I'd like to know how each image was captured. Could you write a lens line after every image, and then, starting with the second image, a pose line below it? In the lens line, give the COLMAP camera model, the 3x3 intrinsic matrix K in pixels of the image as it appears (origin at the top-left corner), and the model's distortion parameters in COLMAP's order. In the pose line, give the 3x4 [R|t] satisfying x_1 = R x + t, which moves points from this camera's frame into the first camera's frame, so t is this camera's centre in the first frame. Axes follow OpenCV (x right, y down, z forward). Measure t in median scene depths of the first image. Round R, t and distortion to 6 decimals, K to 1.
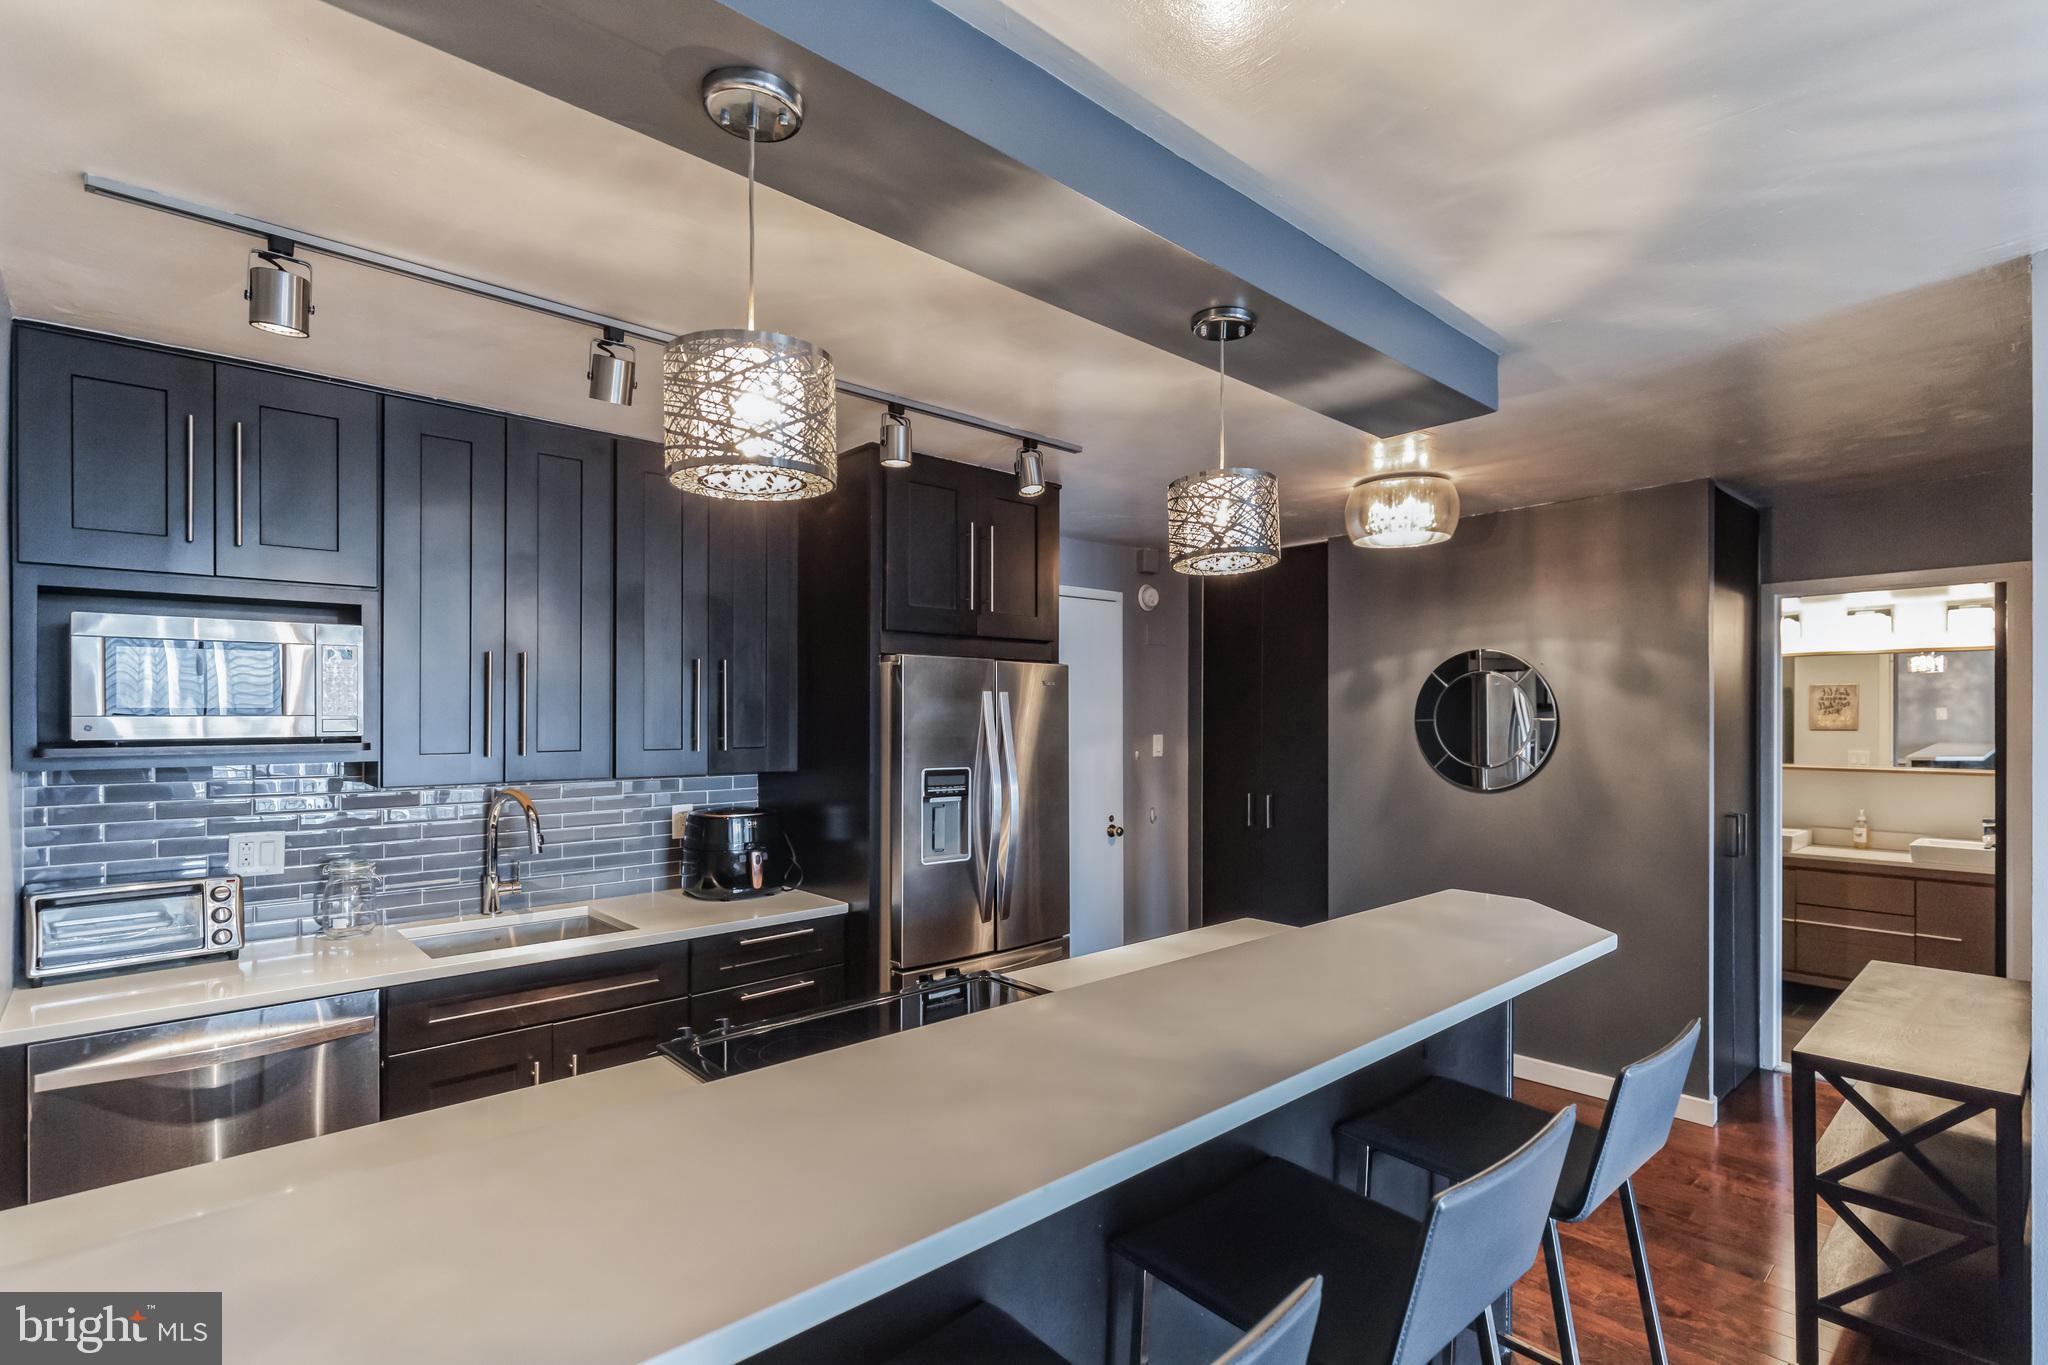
lens RADIAL K [[978.8, 0, 1028.8], [0, 978.8, 719.1], [0, 0, 1]] dist [0.001563, 0.000926]
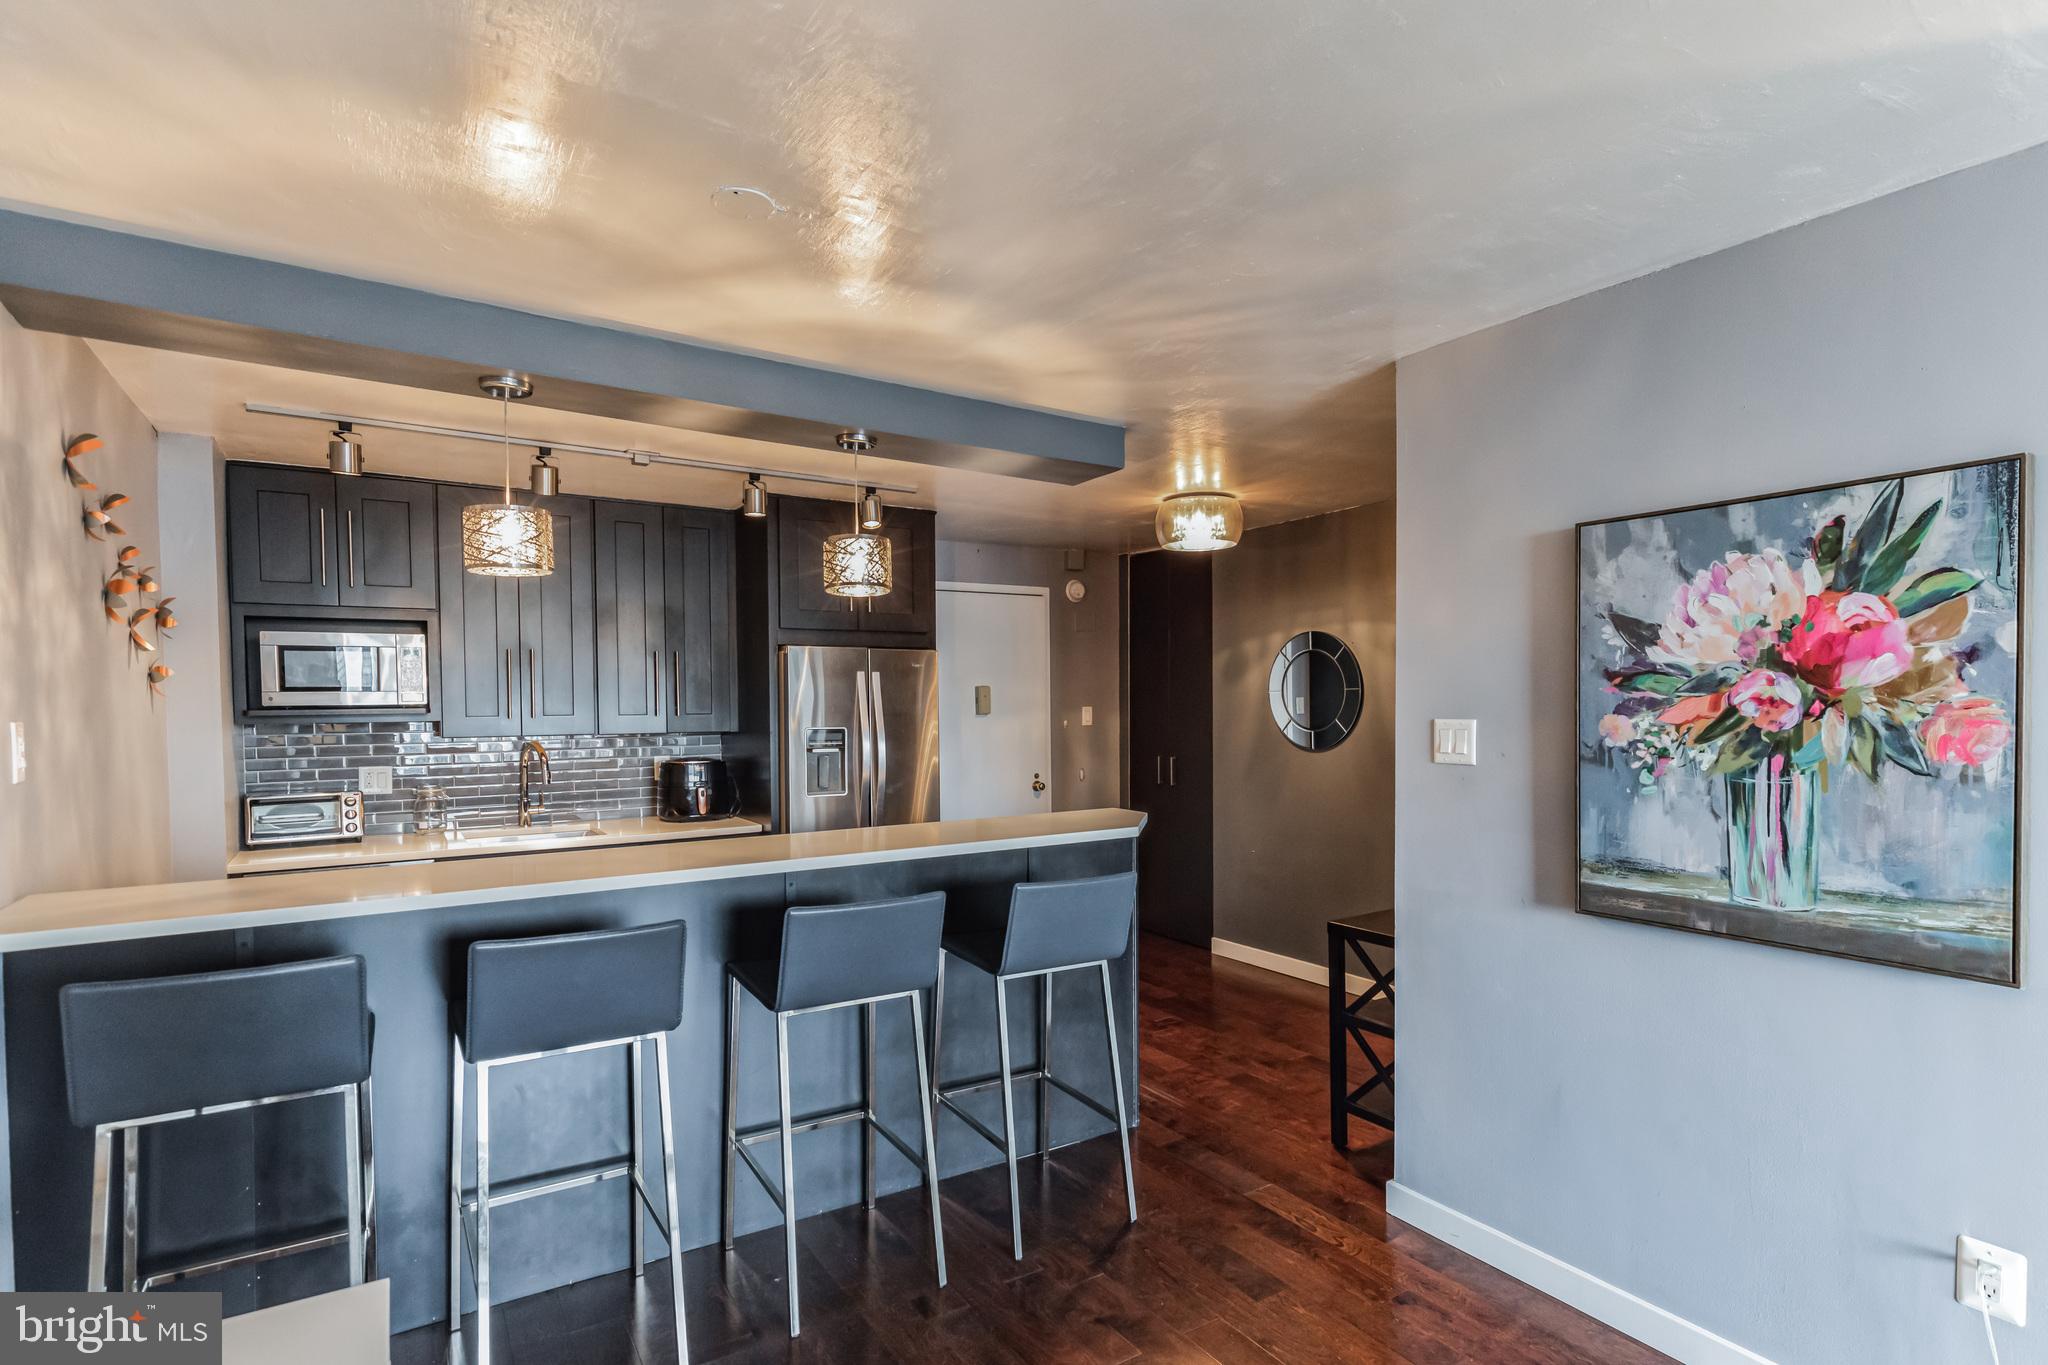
lens RADIAL K [[1010.6, 0, 1024.4], [0, 1010.6, 739.5], [0, 0, 1]] dist [0.003005, 0.000377]
pose [[0.985546, -0.000459, -0.169410, 0.507240], [0.006771, 0.999304, 0.036682, 0.019246], [0.169275, -0.037299, 0.984863, -0.414849]]
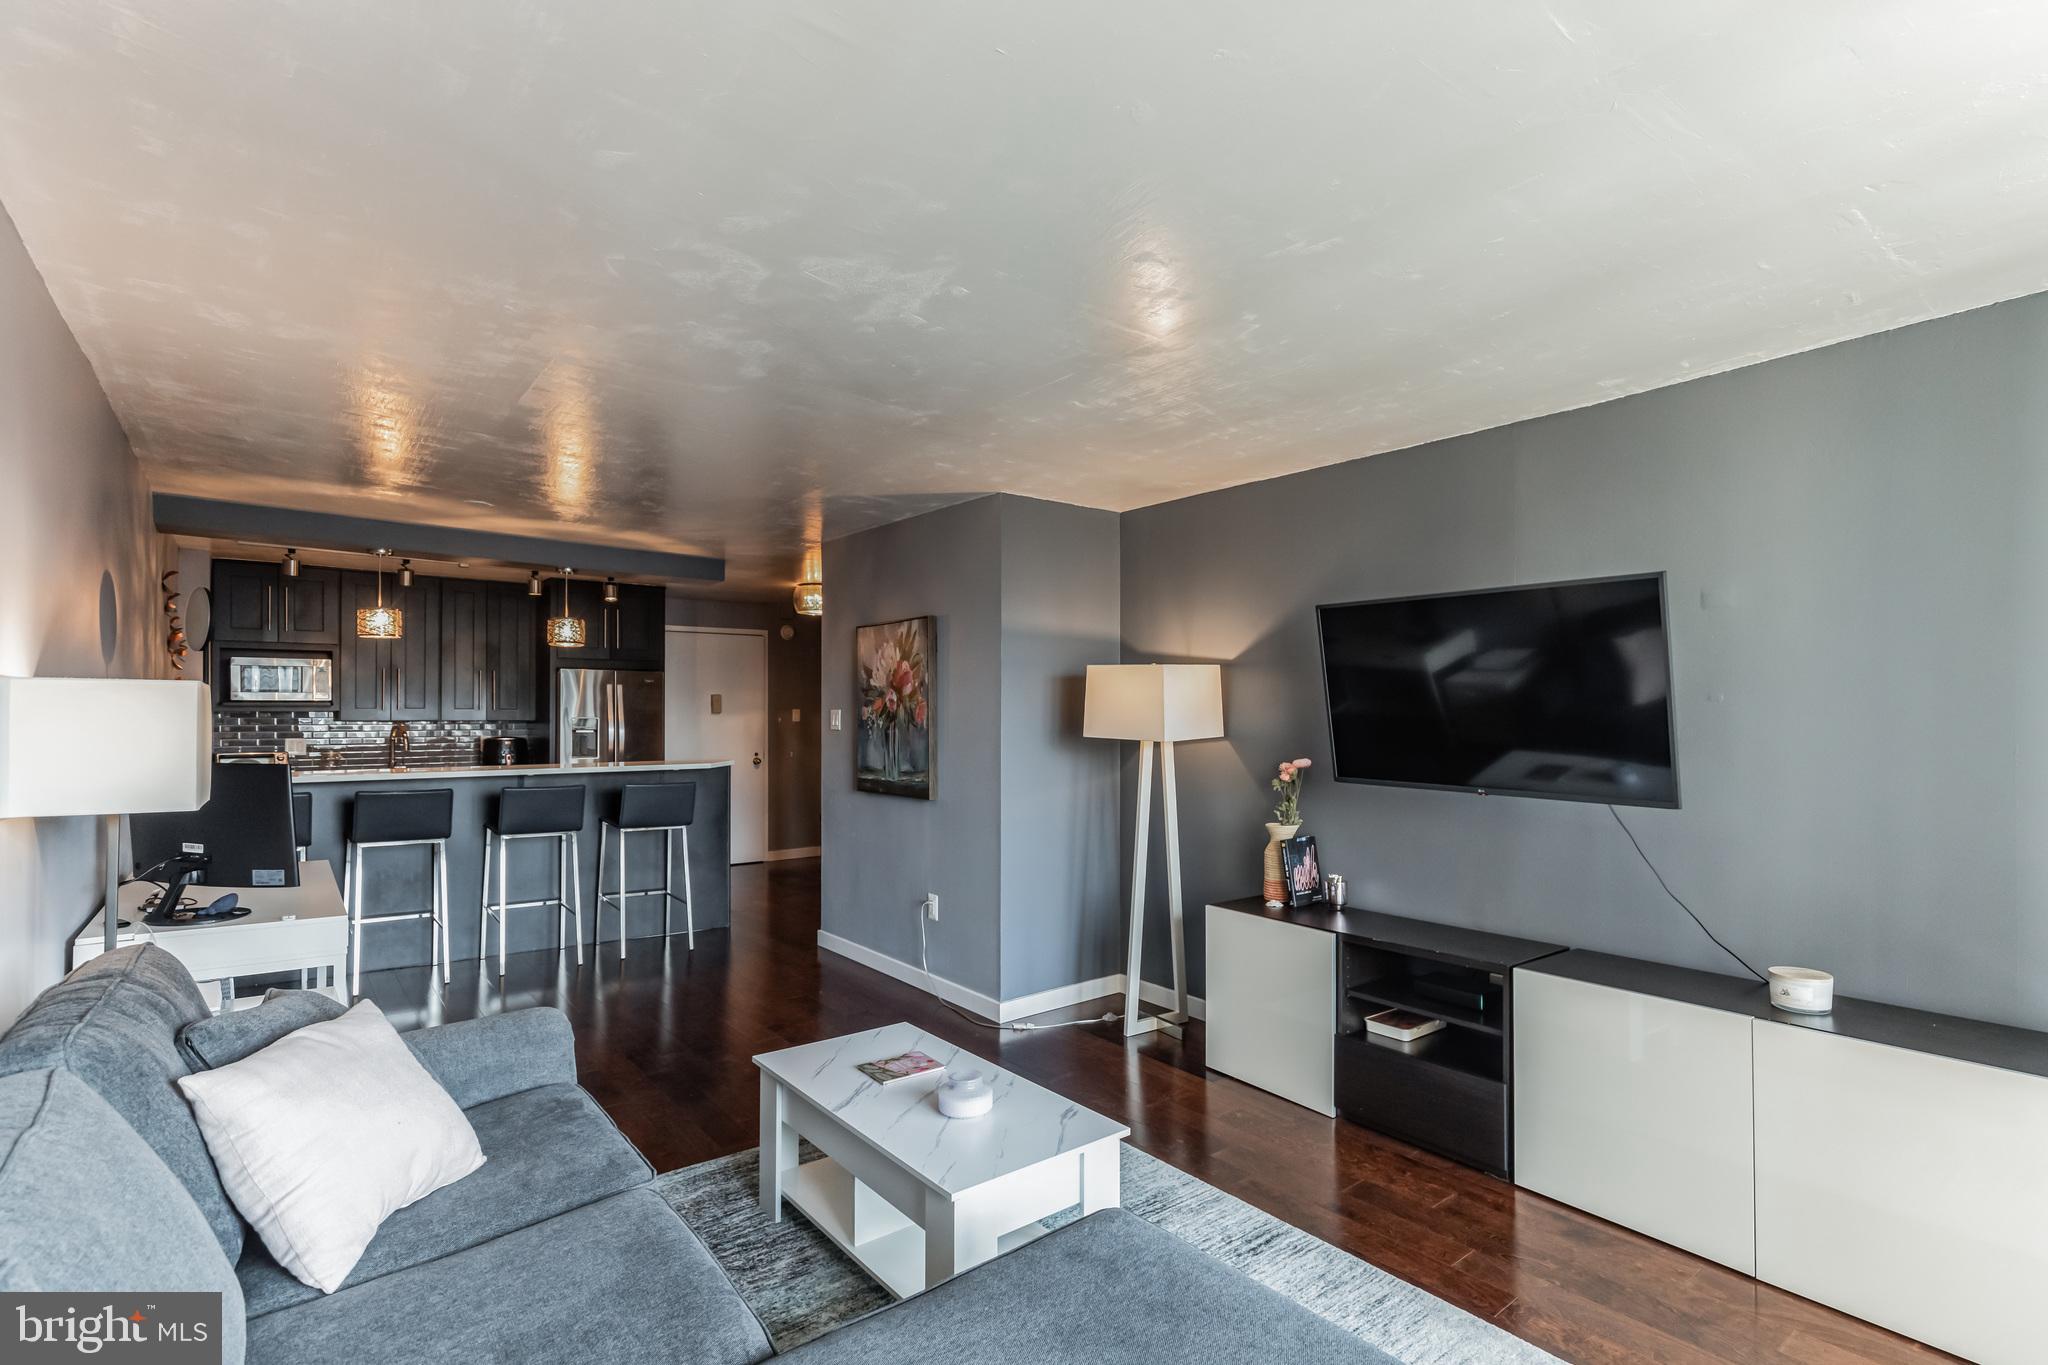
lens RADIAL K [[999.3, 0, 1050.6], [0, 999.3, 717.2], [0, 0, 1]] dist [0.001907, 0.000519]
pose [[0.997869, 0.002477, -0.065207, 1.363375], [-0.002398, 0.999996, 0.001291, 0.051059], [0.065209, -0.001132, 0.997871, -1.495402]]
